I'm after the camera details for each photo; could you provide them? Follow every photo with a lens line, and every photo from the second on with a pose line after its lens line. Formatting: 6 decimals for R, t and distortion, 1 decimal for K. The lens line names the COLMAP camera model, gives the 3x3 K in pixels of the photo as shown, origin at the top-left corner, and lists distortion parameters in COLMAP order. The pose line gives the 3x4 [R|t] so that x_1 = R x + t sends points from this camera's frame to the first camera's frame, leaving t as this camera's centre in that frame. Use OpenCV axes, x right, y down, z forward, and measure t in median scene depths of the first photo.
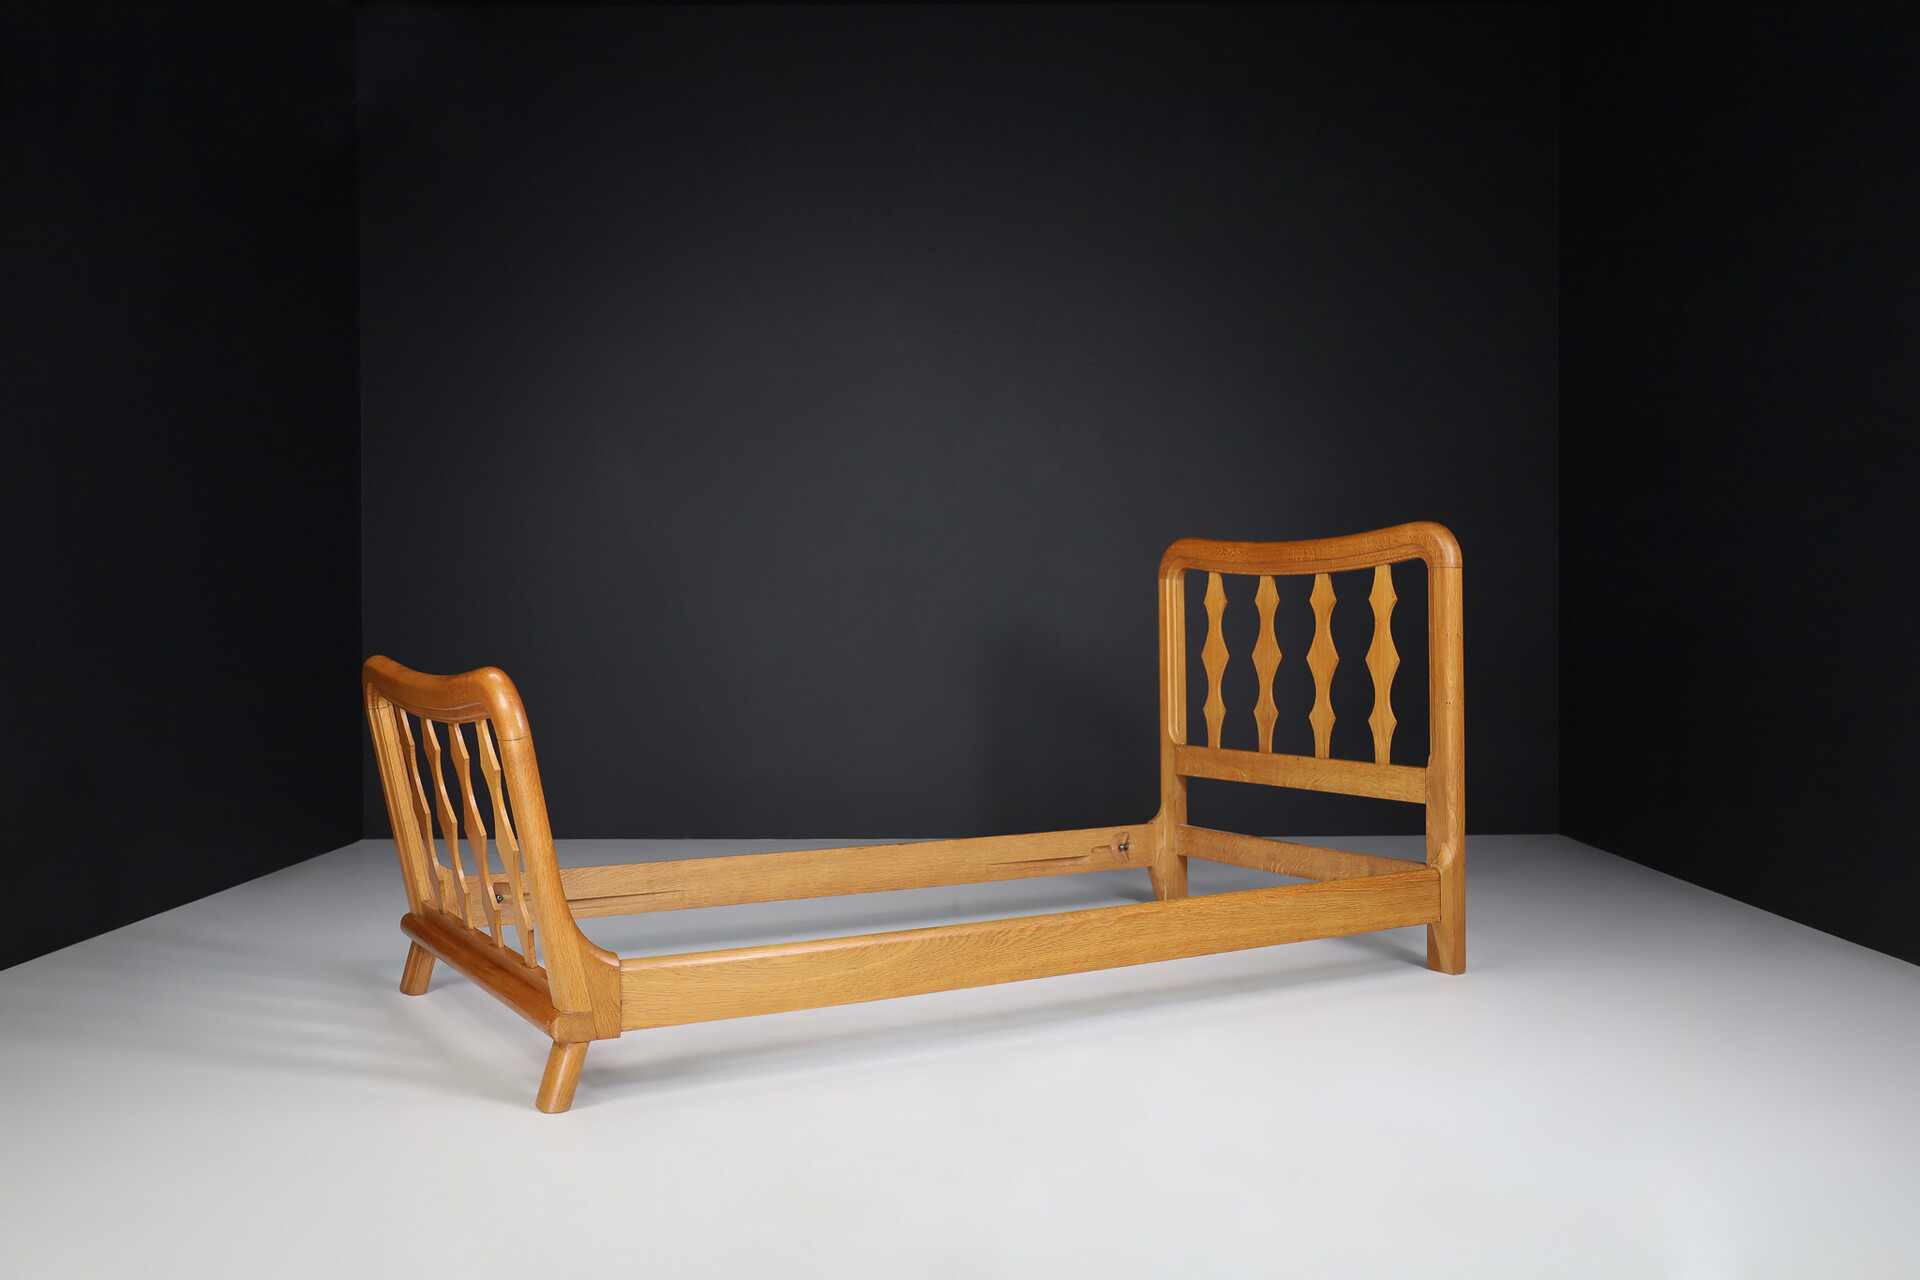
lens RADIAL K [[1729.2, 0, 960.0], [0, 1729.2, 640.0], [0, 0, 1]] dist [-0.042788, 0.006829]
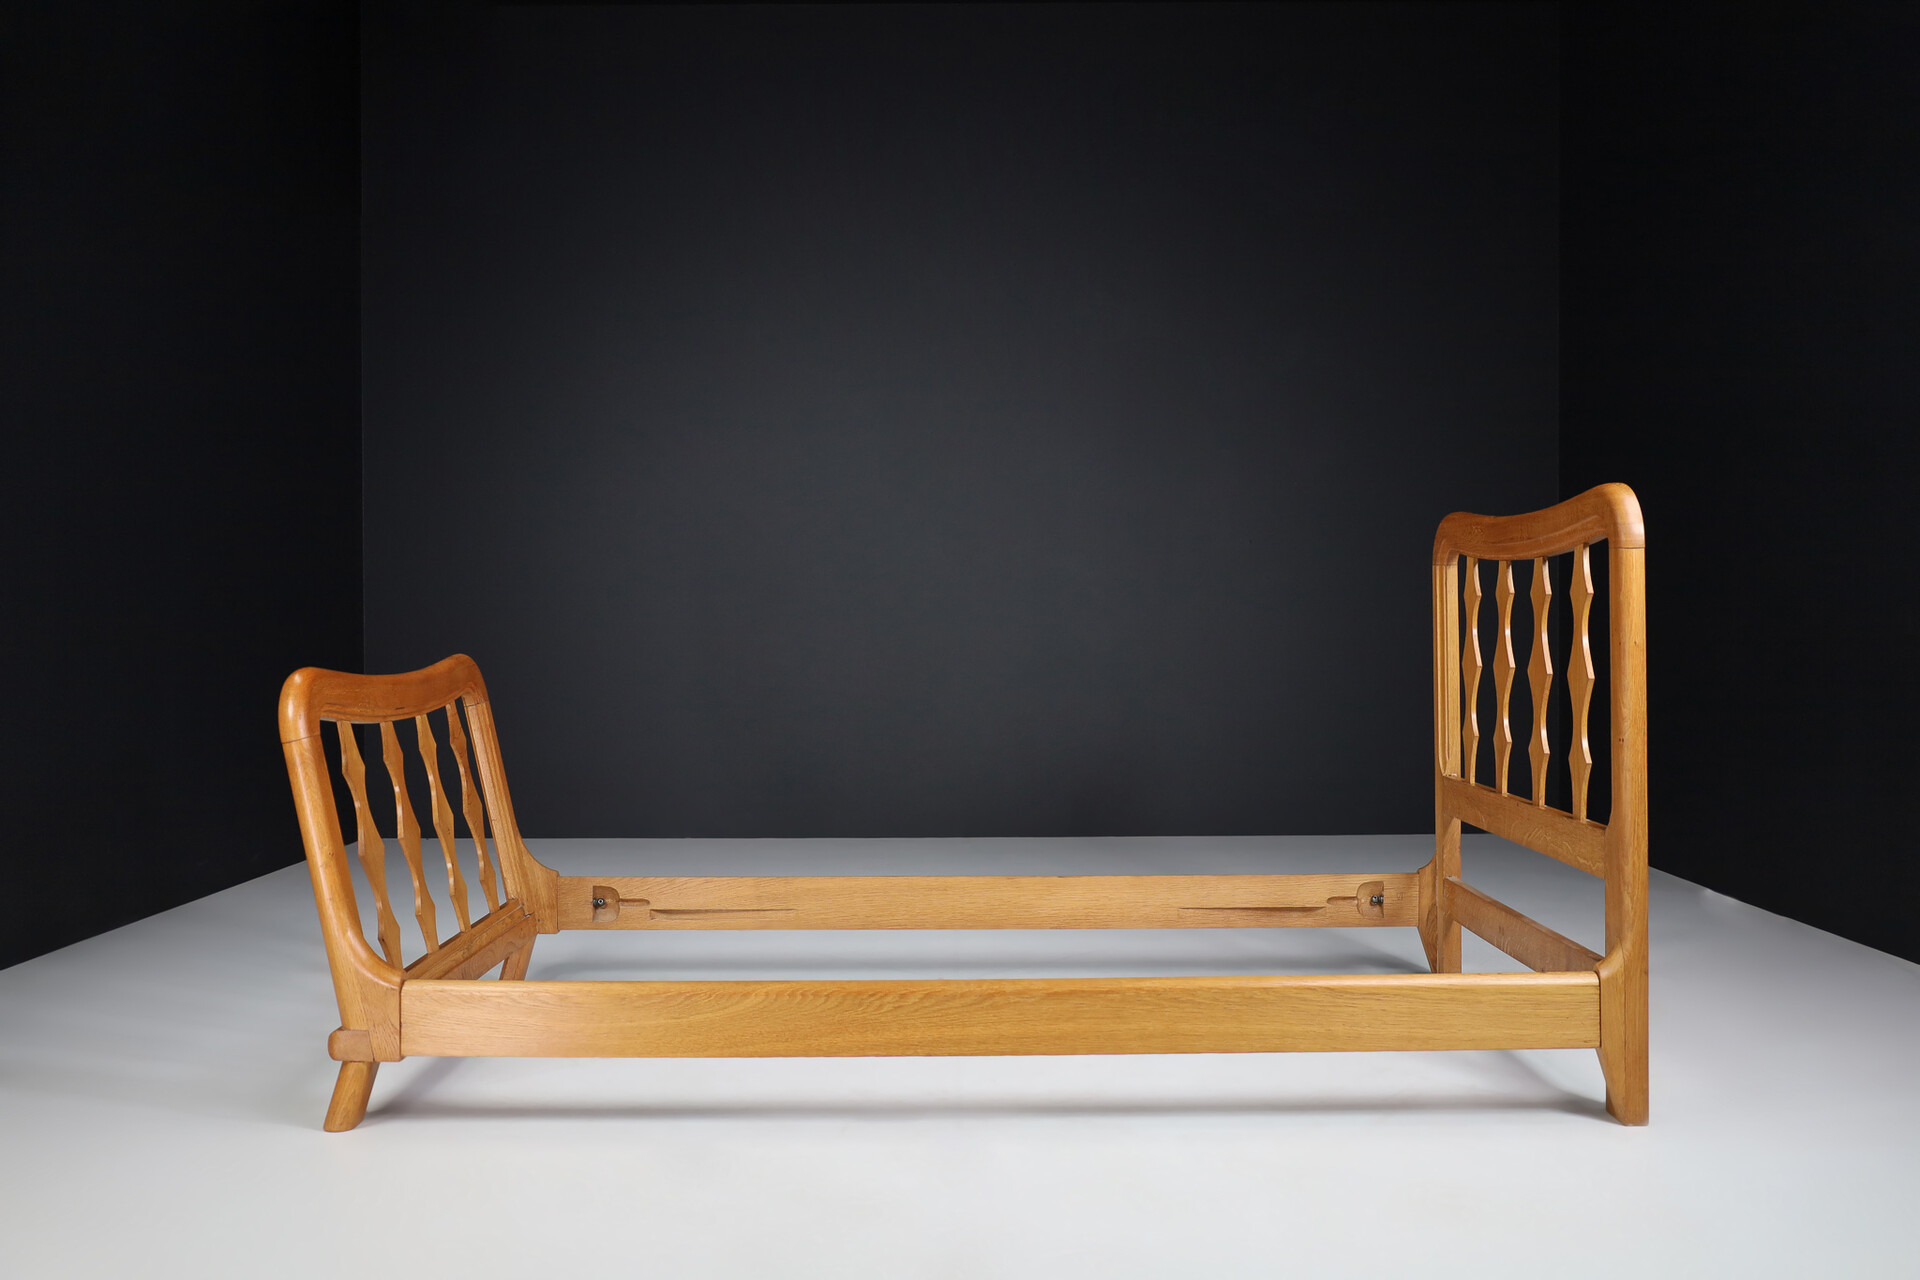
lens RADIAL K [[1729.2, 0, 960.0], [0, 1729.2, 640.0], [0, 0, 1]] dist [-0.042788, 0.006829]
pose [[0.854555, 0.006514, -0.519319, 0.408149], [-0.003425, 0.999970, 0.006907, -0.007314], [0.519349, -0.004124, 0.854552, 0.255391]]
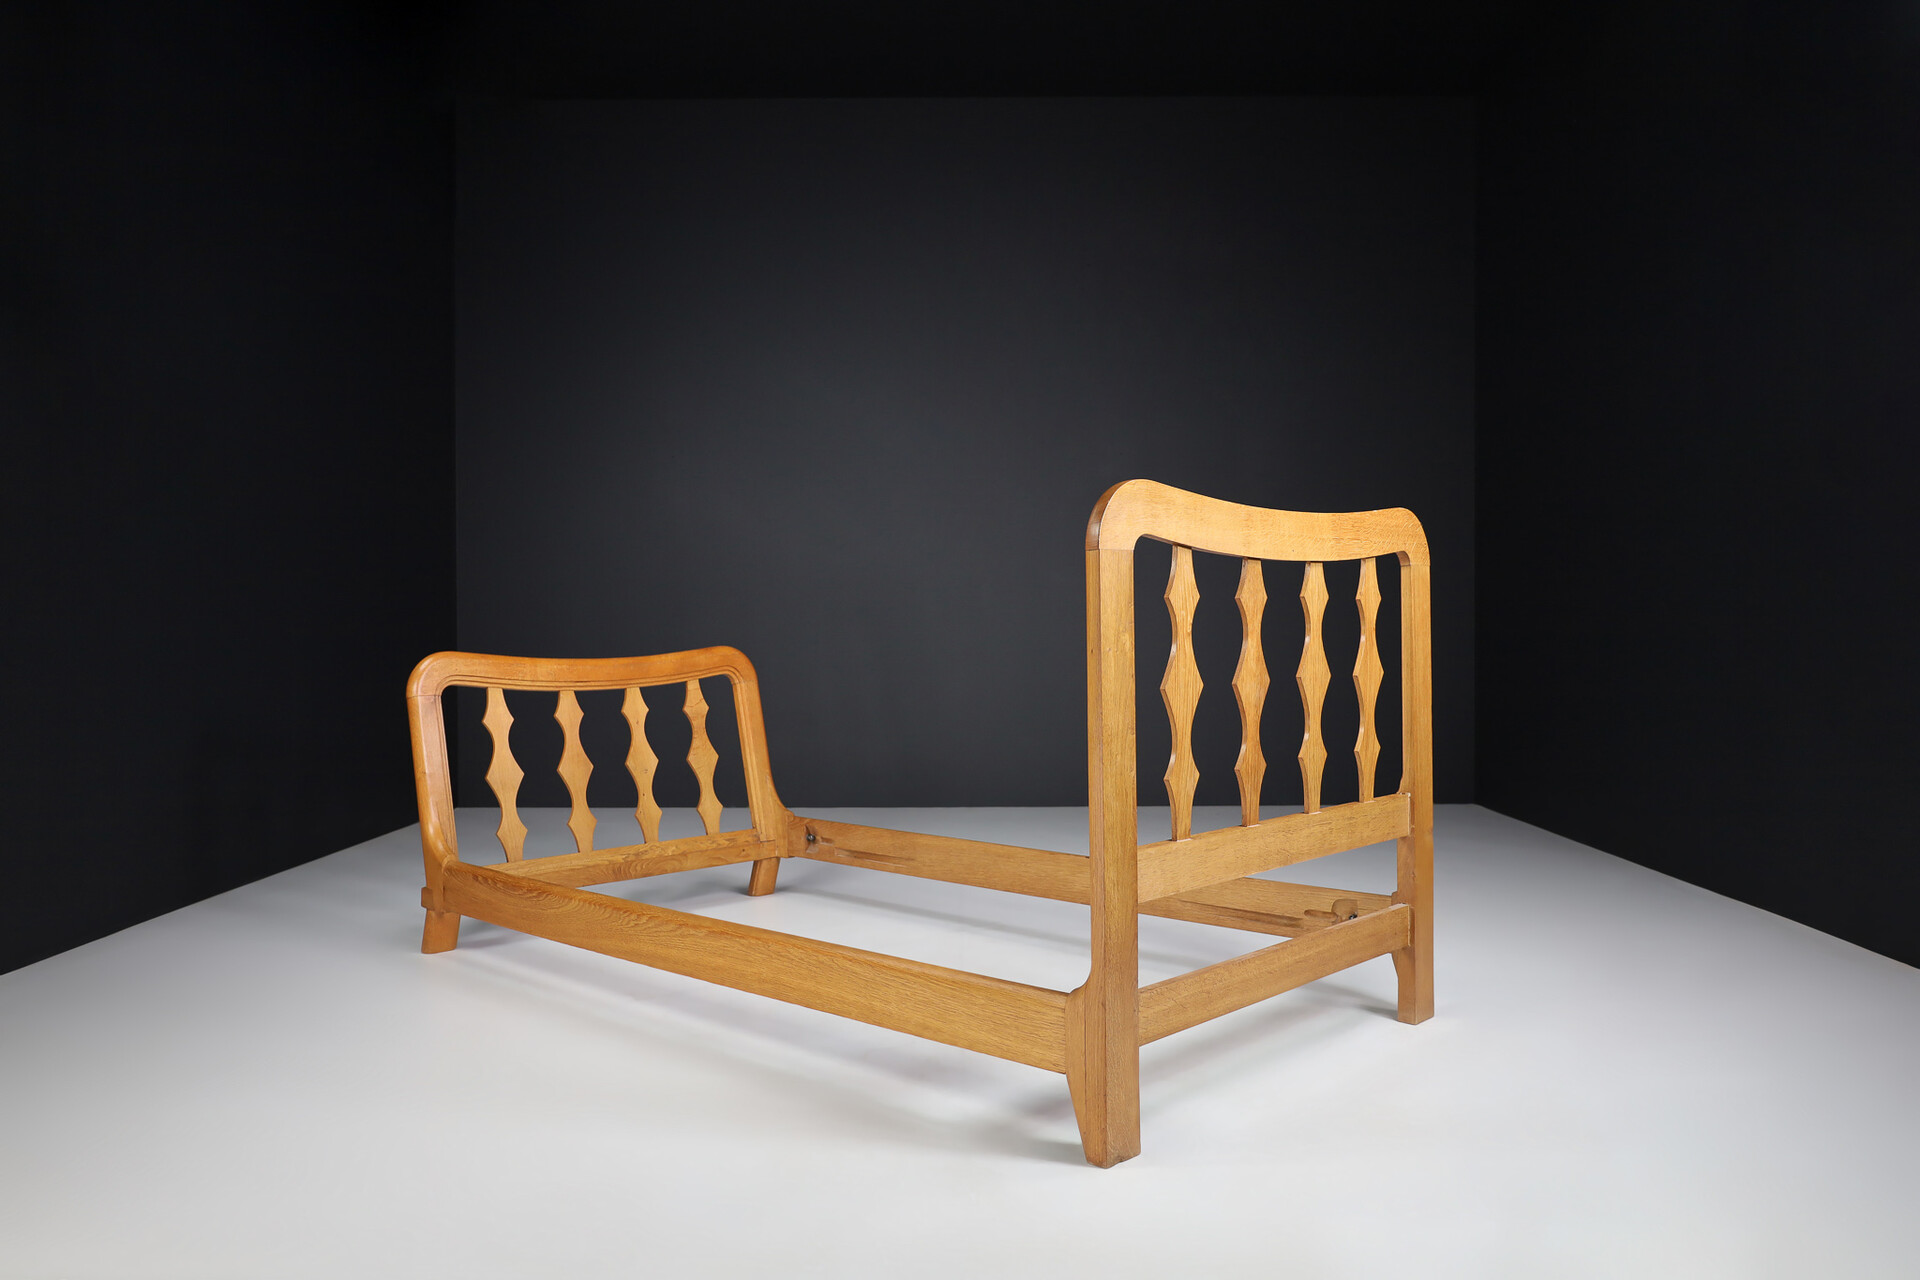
lens RADIAL K [[1497.2, 0, 960.0], [0, 1497.2, 640.0], [0, 0, 1]] dist [-0.048150, 0.000830]
pose [[0.273916, 0.017865, -0.961588, 0.810003], [-0.008554, 0.999833, 0.016139, -0.015505], [0.961716, 0.003805, 0.274023, 0.782974]]
